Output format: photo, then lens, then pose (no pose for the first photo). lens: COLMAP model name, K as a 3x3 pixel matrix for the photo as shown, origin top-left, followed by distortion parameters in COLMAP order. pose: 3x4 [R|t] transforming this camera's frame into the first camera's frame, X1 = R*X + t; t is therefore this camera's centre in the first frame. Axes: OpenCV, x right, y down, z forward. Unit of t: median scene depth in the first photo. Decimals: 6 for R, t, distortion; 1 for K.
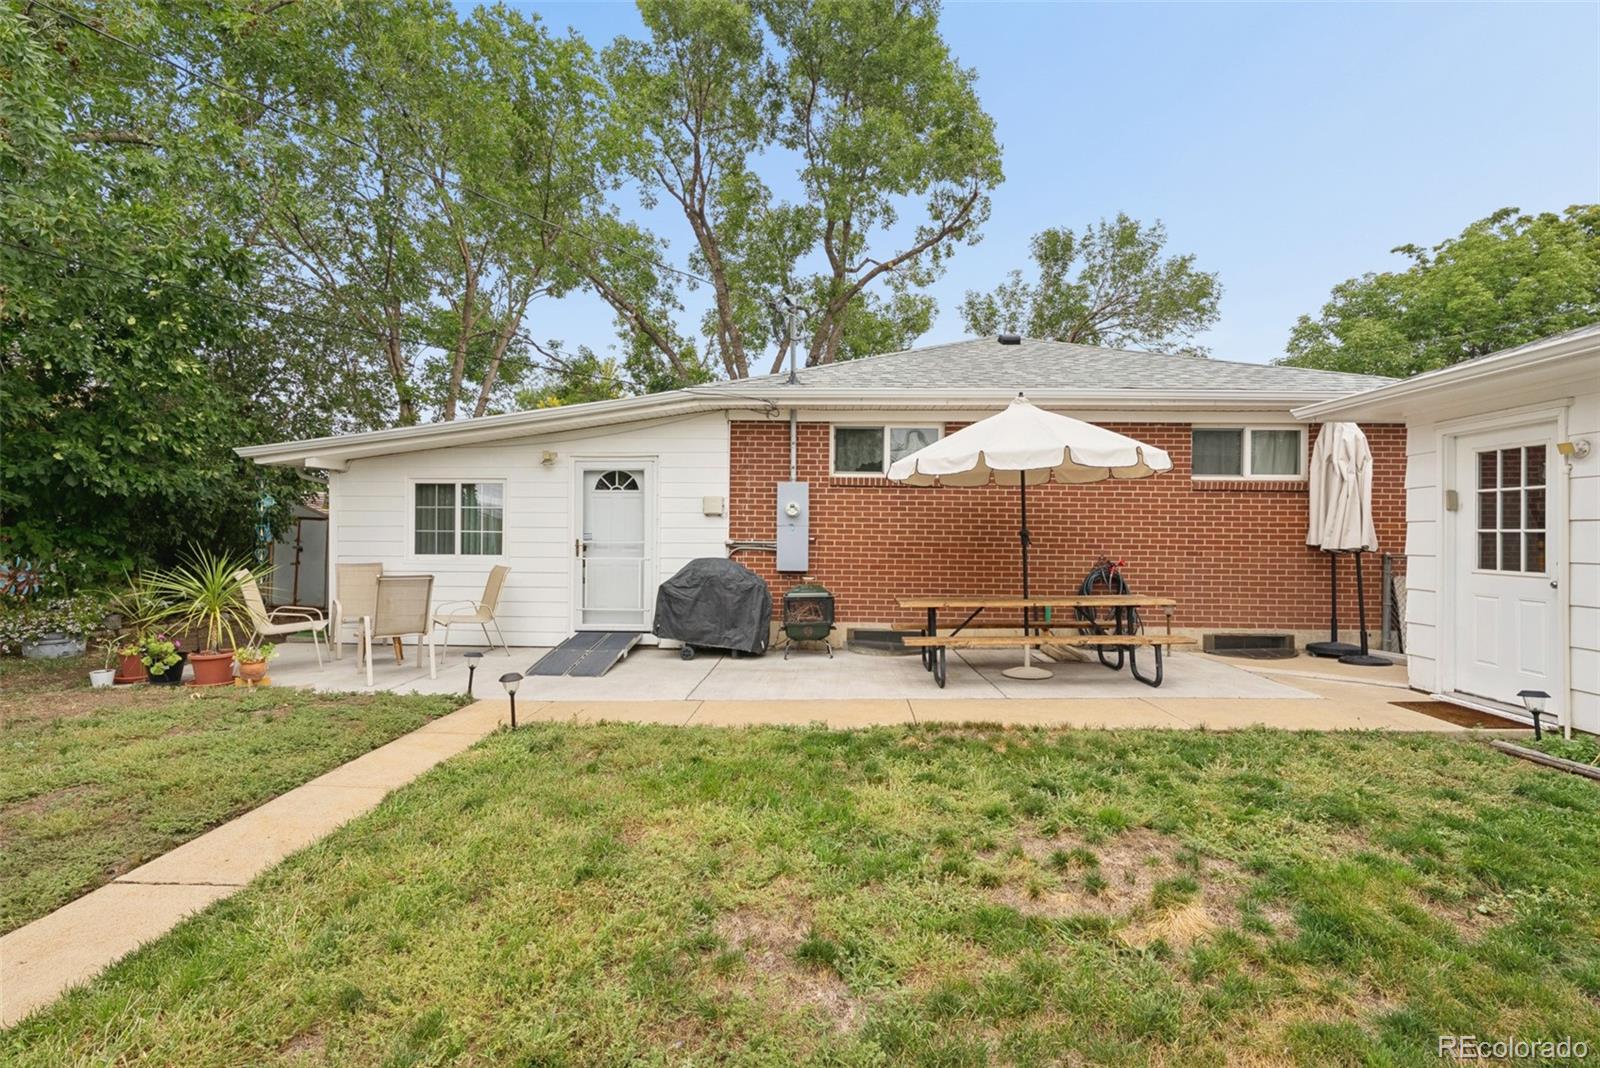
lens RADIAL K [[700.0, 0, 800.0], [0, 700.0, 531.5], [0, 0, 1]] dist [-0.001964, -0.000081]
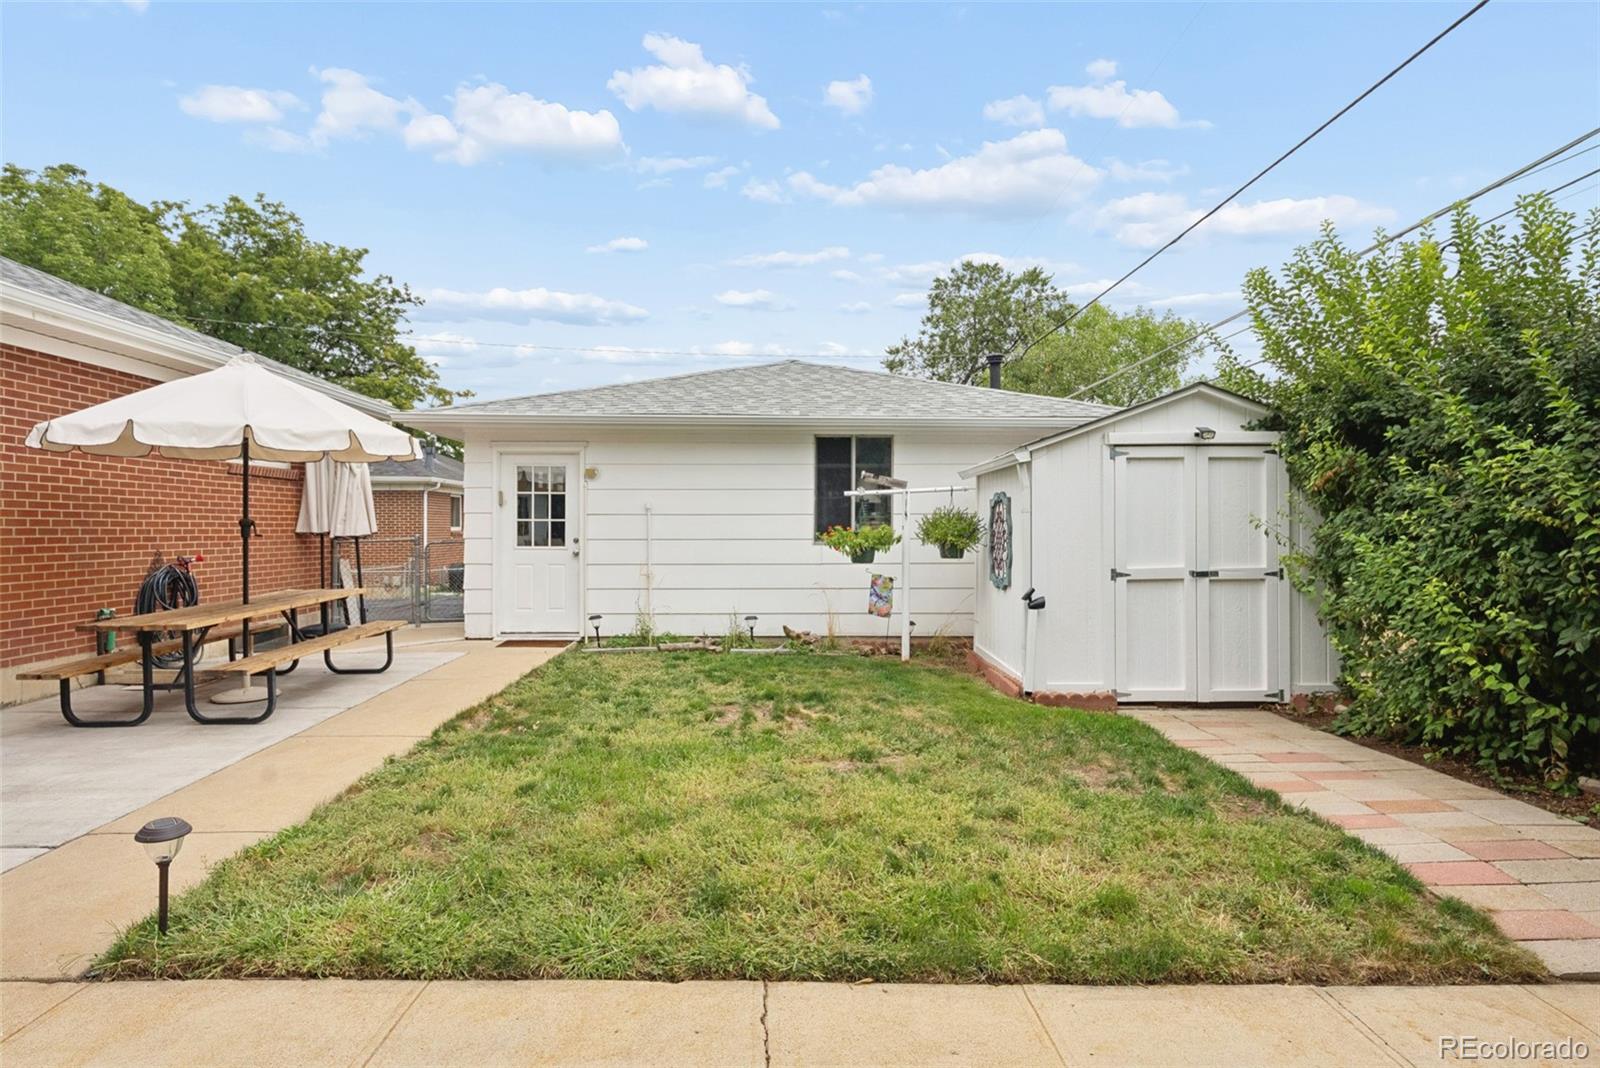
lens RADIAL K [[906.4, 0, 802.0], [0, 906.4, 530.4], [0, 0, 1]] dist [0.002649, -0.001580]
pose [[-0.080344, -0.010529, 0.996712, -0.992663], [-0.001655, 0.999944, 0.010430, 0.000320], [-0.996766, -0.000812, -0.080357, 0.580629]]
